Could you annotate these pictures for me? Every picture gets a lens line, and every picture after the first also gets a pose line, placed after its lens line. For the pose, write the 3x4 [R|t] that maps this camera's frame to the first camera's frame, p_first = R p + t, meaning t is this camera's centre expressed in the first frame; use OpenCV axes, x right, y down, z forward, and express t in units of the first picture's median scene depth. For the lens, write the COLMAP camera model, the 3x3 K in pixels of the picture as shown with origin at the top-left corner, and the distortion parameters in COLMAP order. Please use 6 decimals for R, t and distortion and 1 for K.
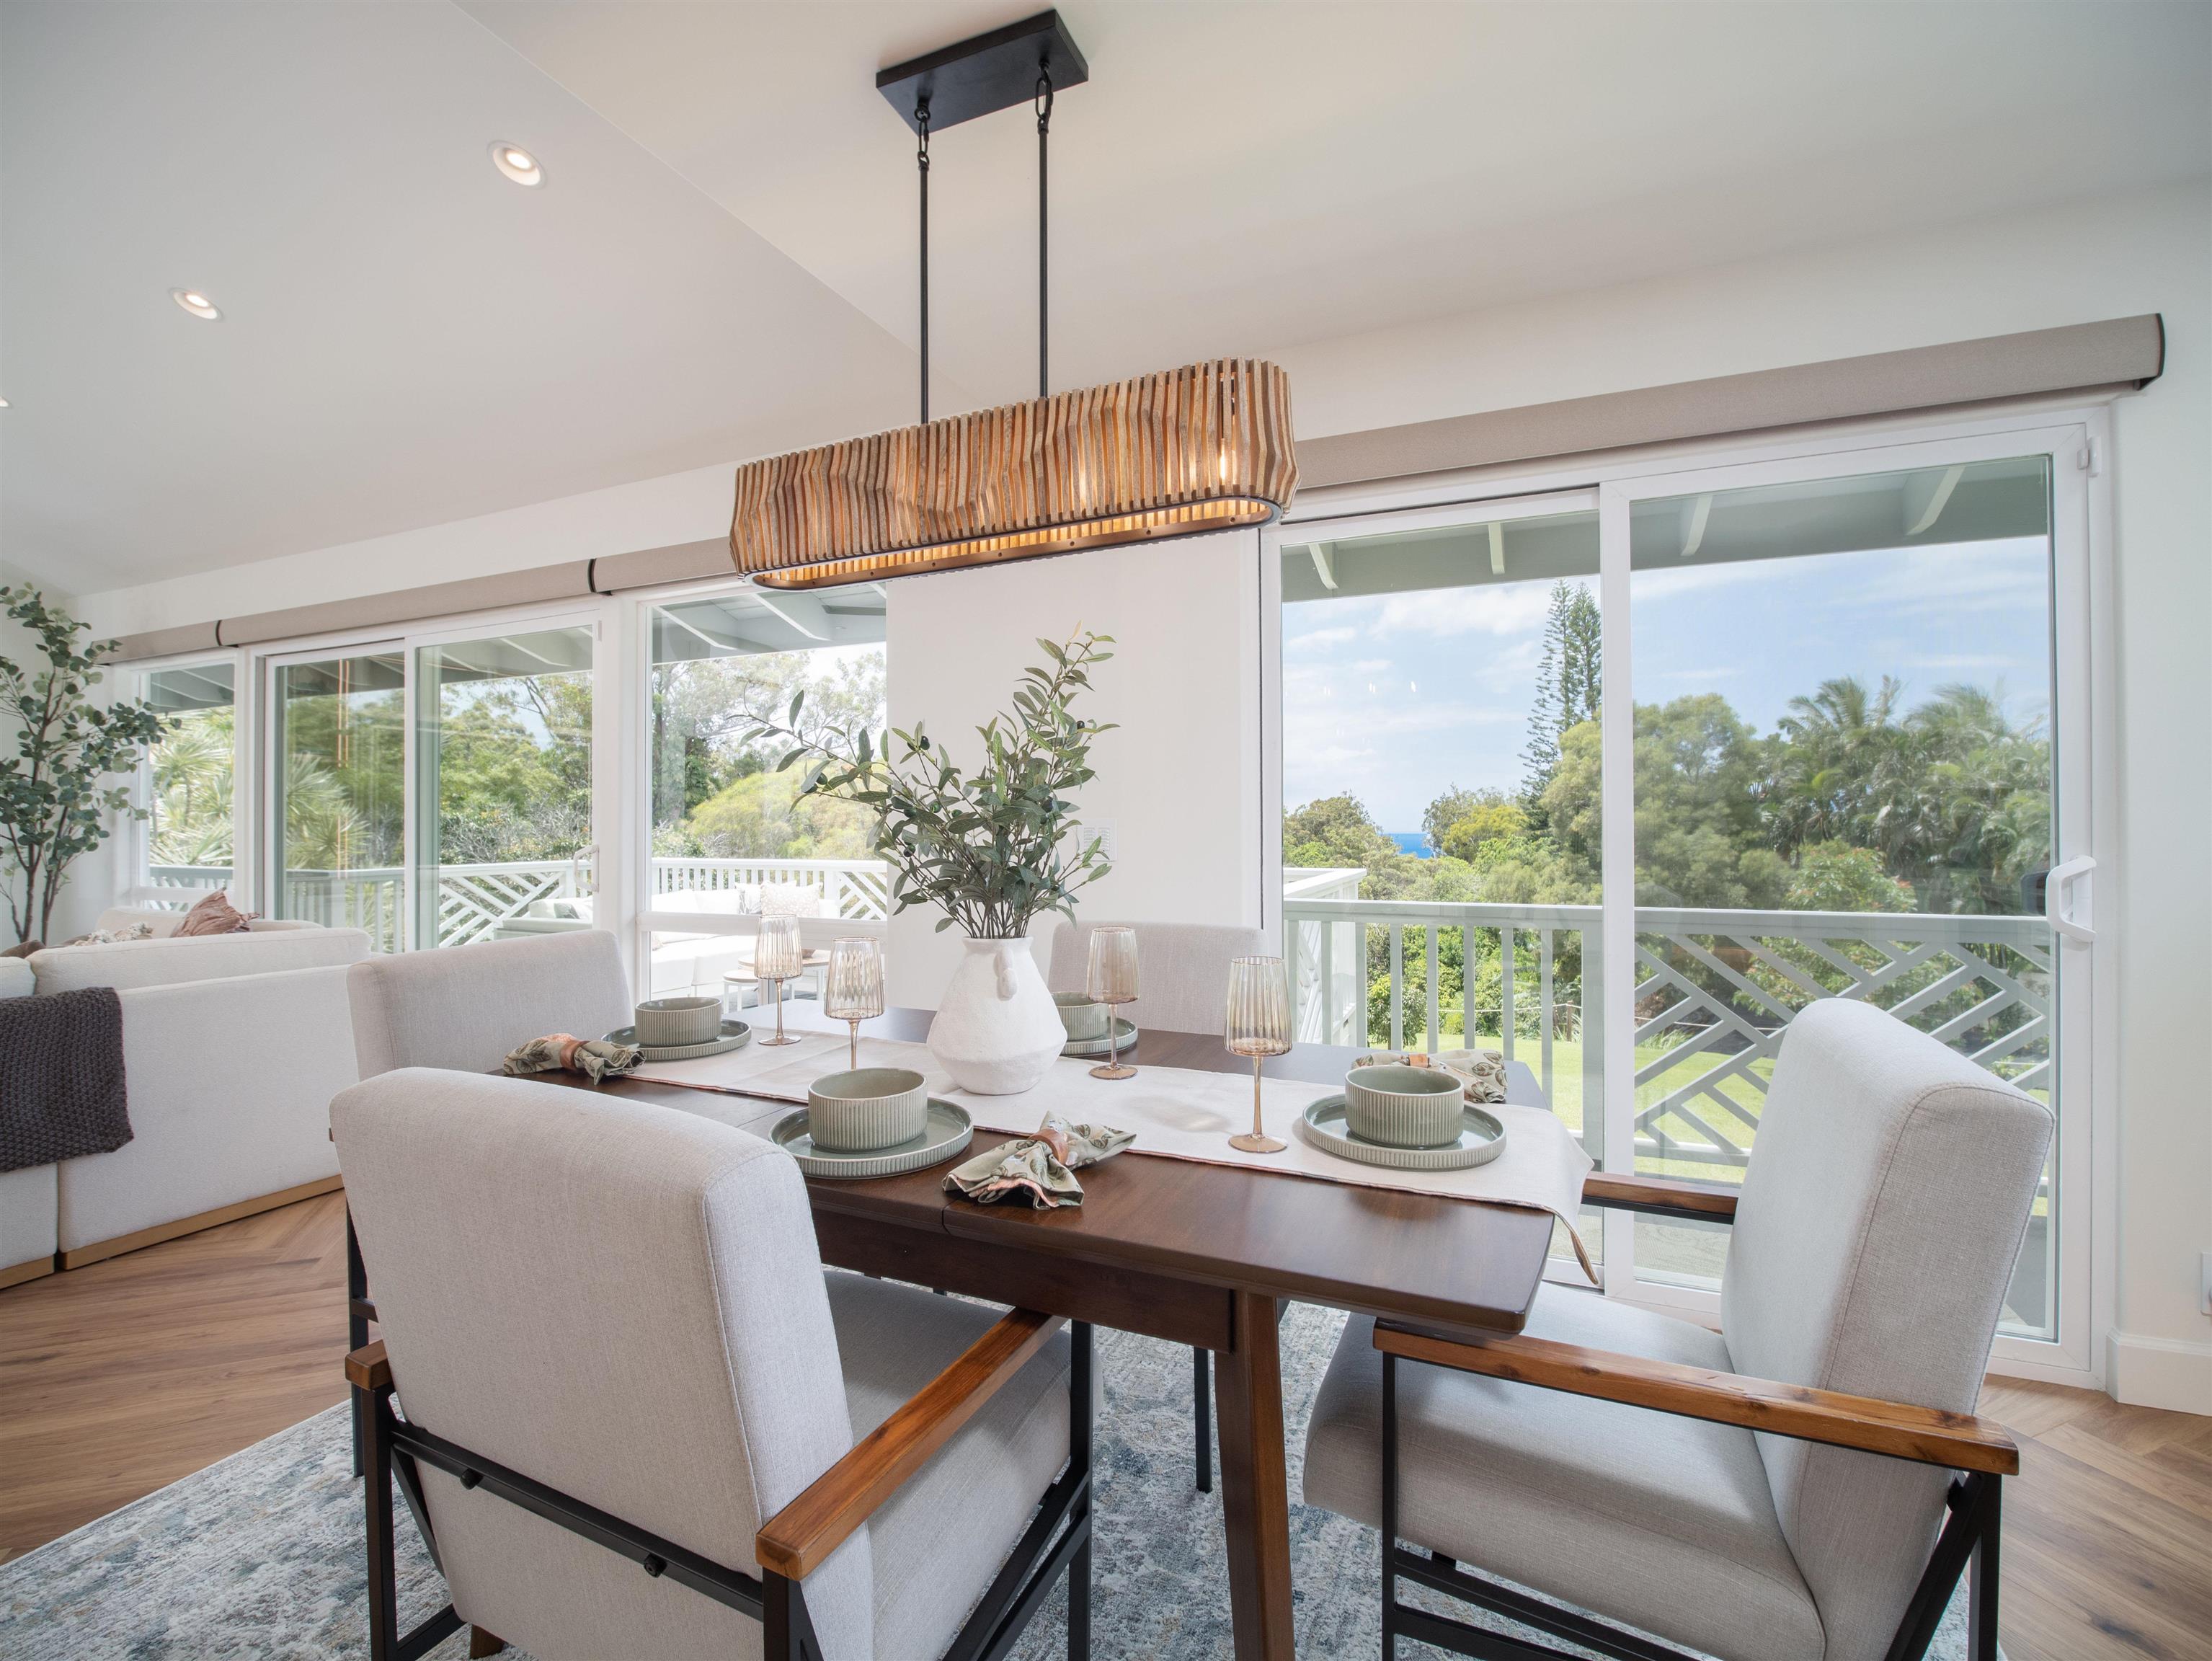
lens RADIAL K [[981.0, 0, 1103.9], [0, 981.0, 820.2], [0, 0, 1]] dist [-0.002441, -0.000119]
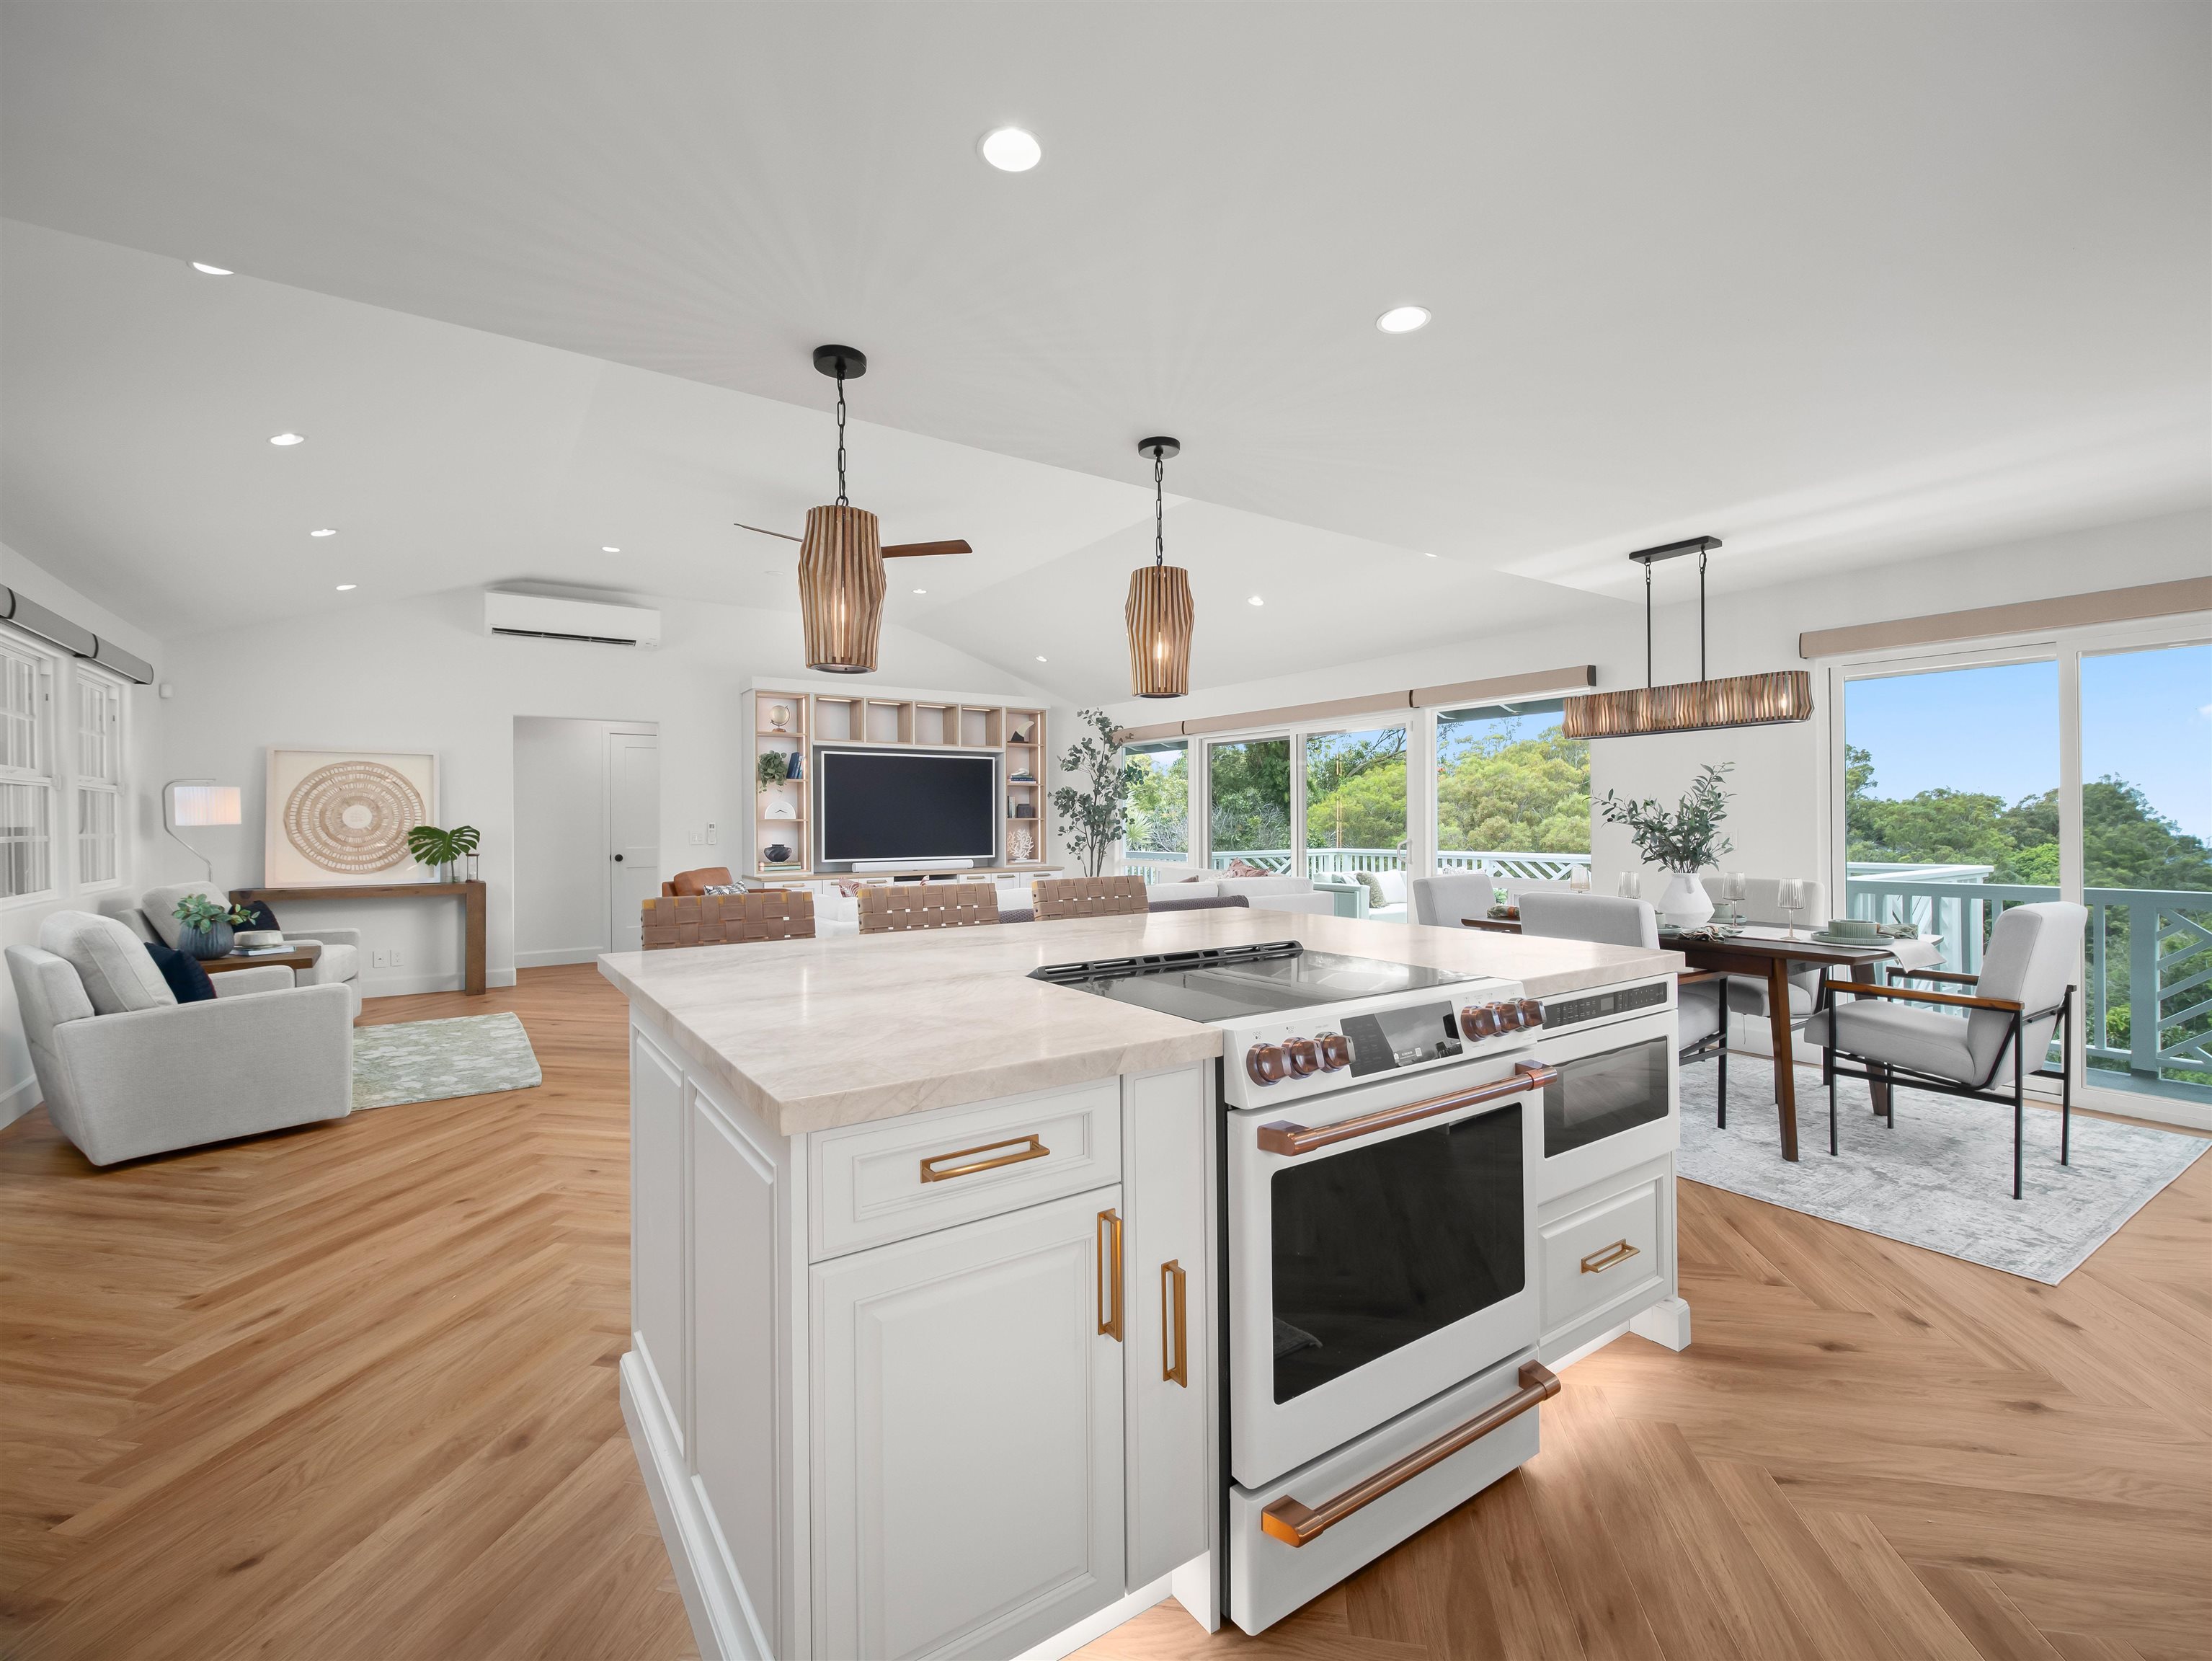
lens RADIAL K [[981.0, 0, 1103.9], [0, 981.0, 820.2], [0, 0, 1]] dist [-0.002441, -0.000119]
pose [[0.846963, -0.001225, -0.531651, -0.026032], [0.003357, 0.999990, 0.003044, -0.044780], [0.531642, -0.004363, 0.846958, -2.211233]]
